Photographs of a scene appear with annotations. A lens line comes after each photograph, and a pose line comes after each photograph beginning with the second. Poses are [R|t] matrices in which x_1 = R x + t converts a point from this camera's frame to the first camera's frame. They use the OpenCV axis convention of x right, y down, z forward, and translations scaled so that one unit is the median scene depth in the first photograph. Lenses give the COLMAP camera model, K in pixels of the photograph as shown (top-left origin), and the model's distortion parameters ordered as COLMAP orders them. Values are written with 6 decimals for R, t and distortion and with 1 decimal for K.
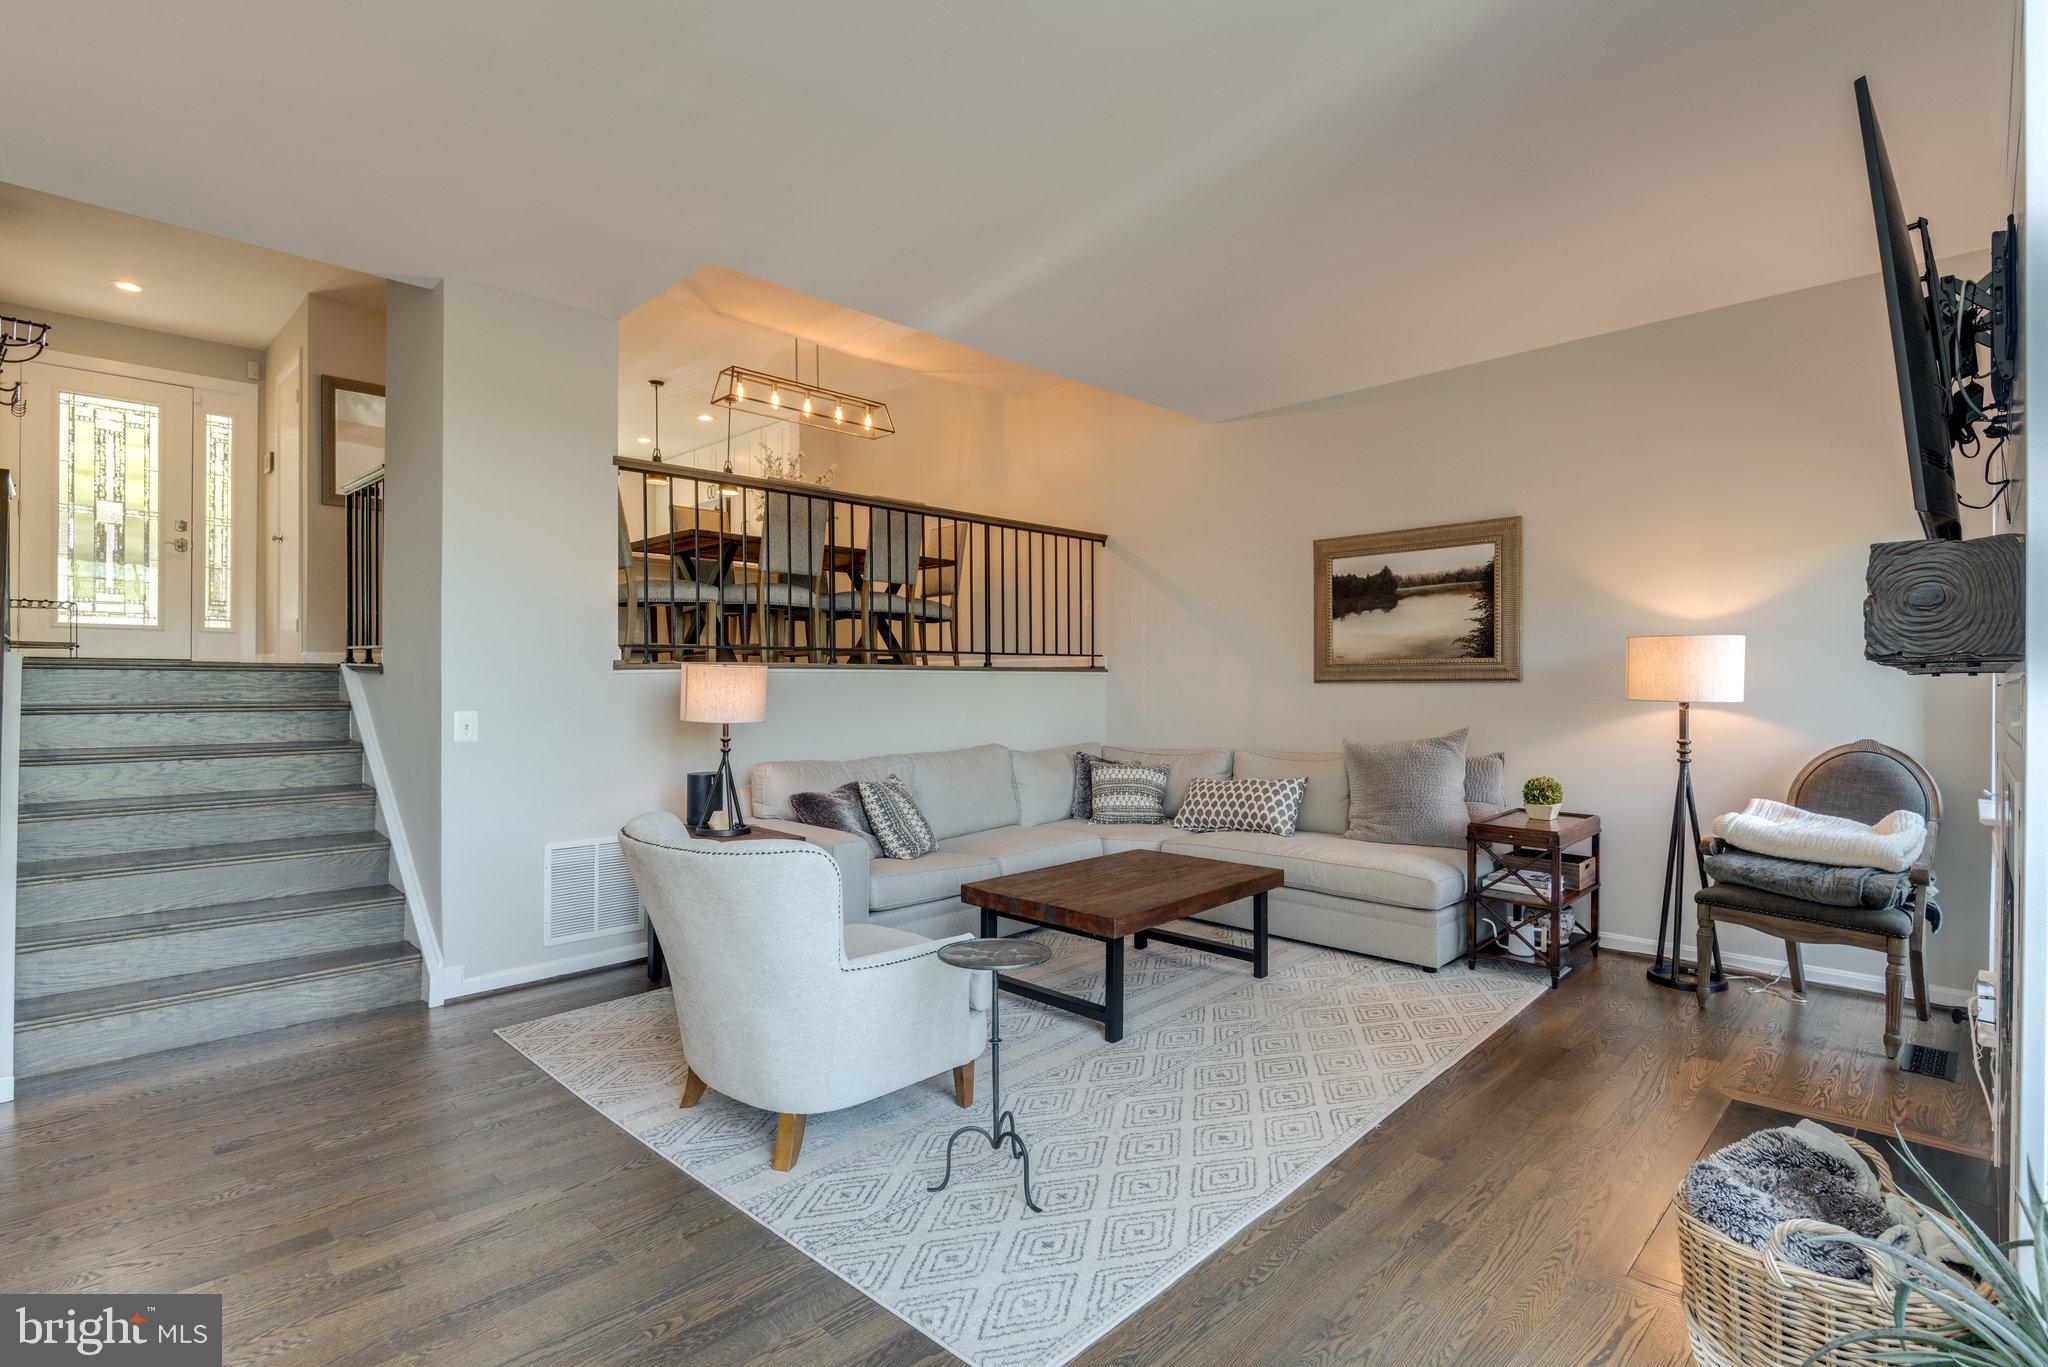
lens RADIAL K [[993.2, 0, 1026.4], [0, 993.2, 682.8], [0, 0, 1]] dist [0.015995, -0.012208]
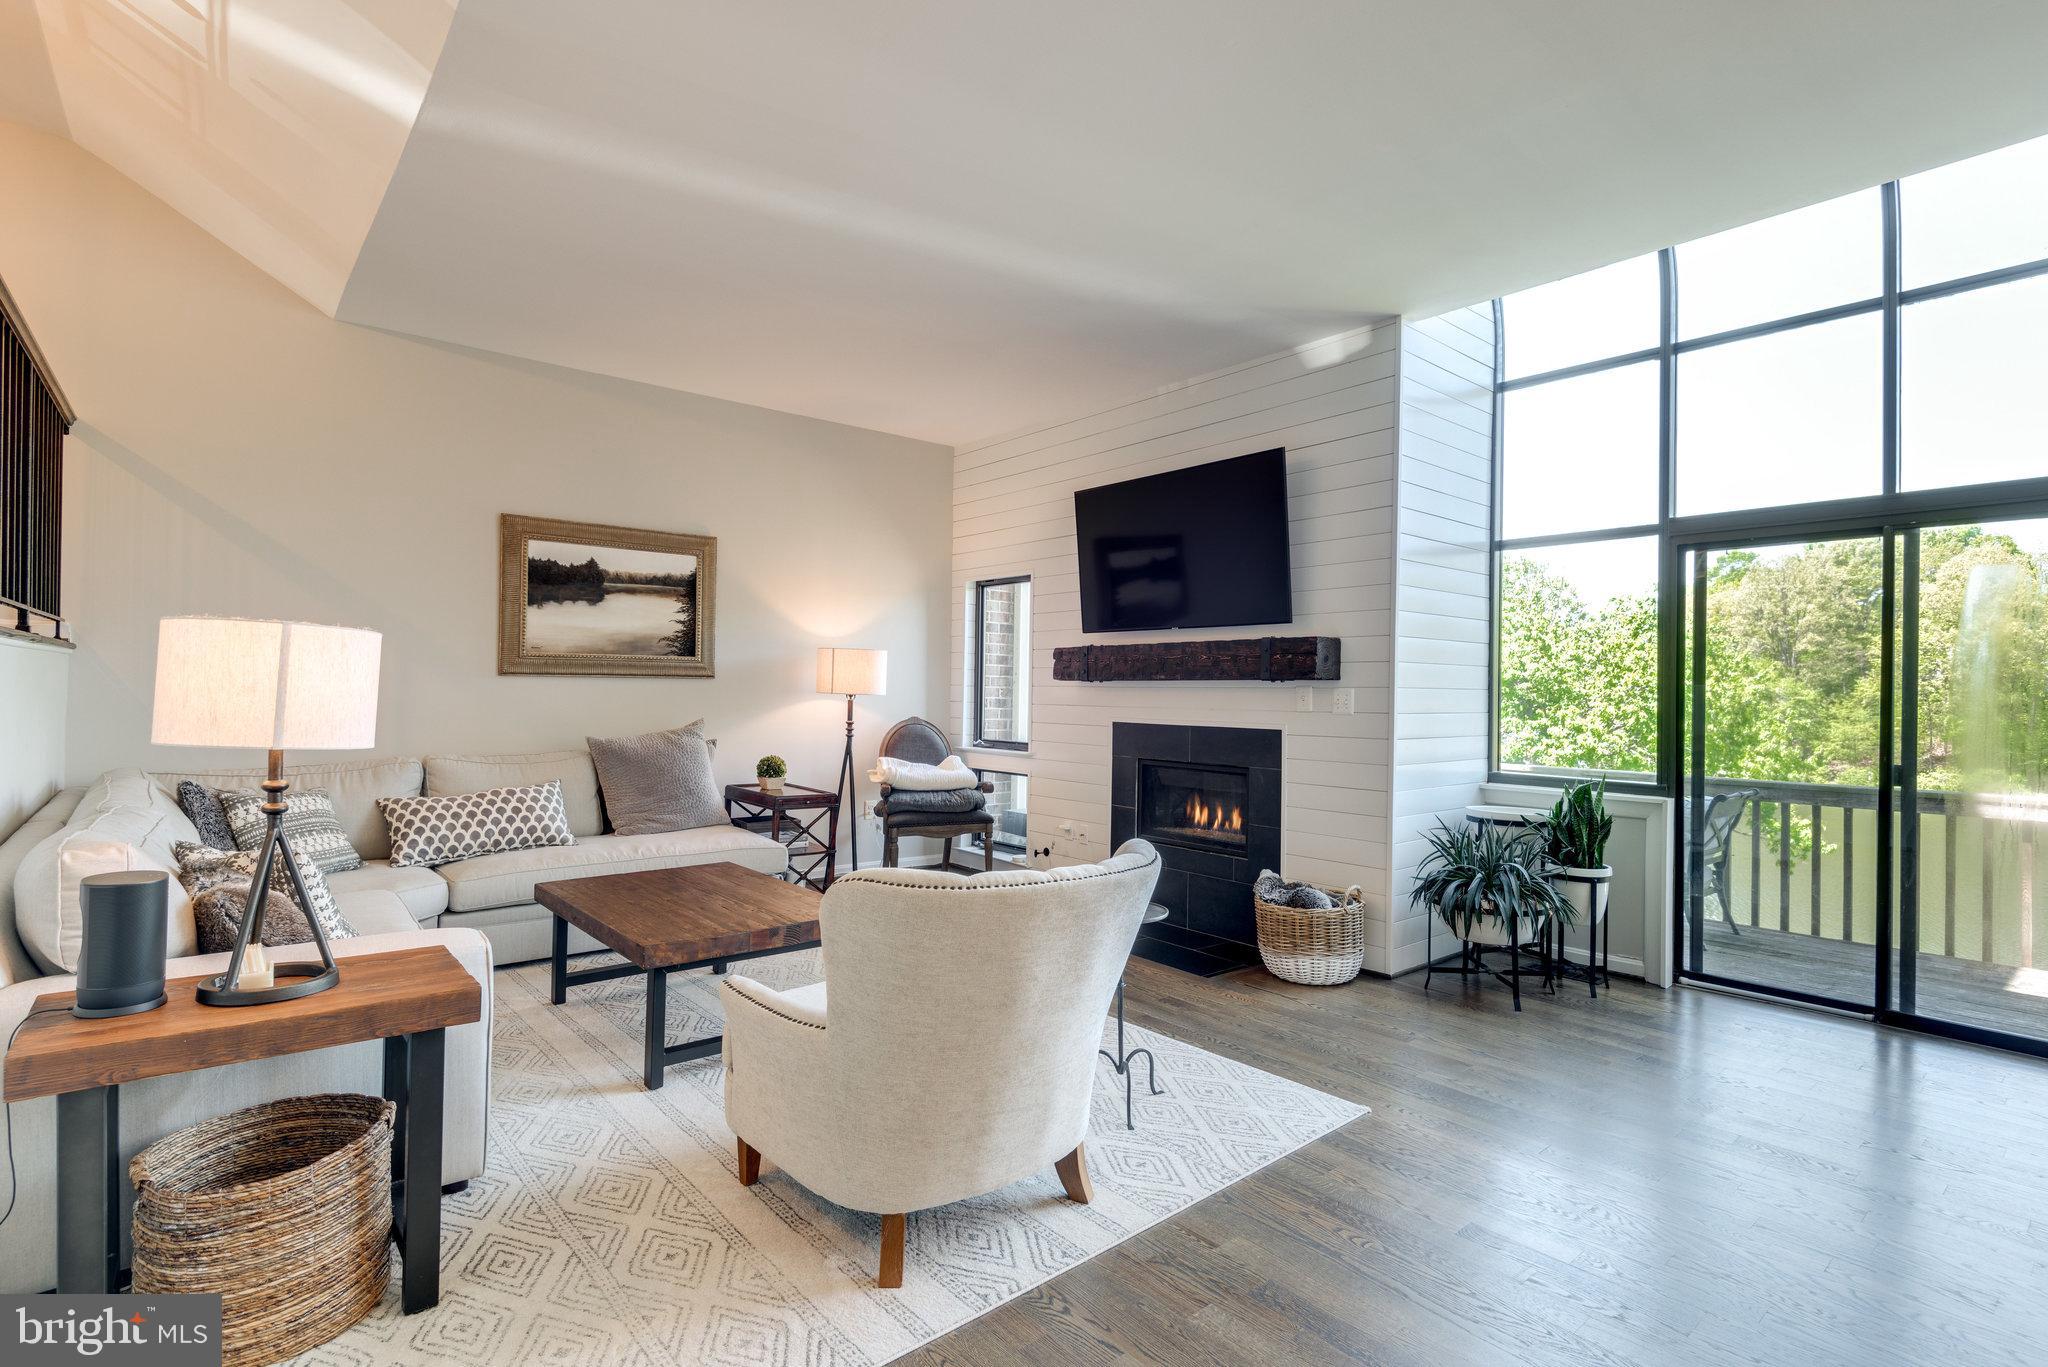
lens RADIAL K [[993.2, 0, 1027.2], [0, 993.2, 687.2], [0, 0, 1]] dist [0.015995, -0.012208]
pose [[0.099601, 0.006078, 0.995009, -0.601866], [-0.010516, 0.999932, -0.005055, 0.010982], [-0.994972, -0.009960, 0.099658, 0.496942]]
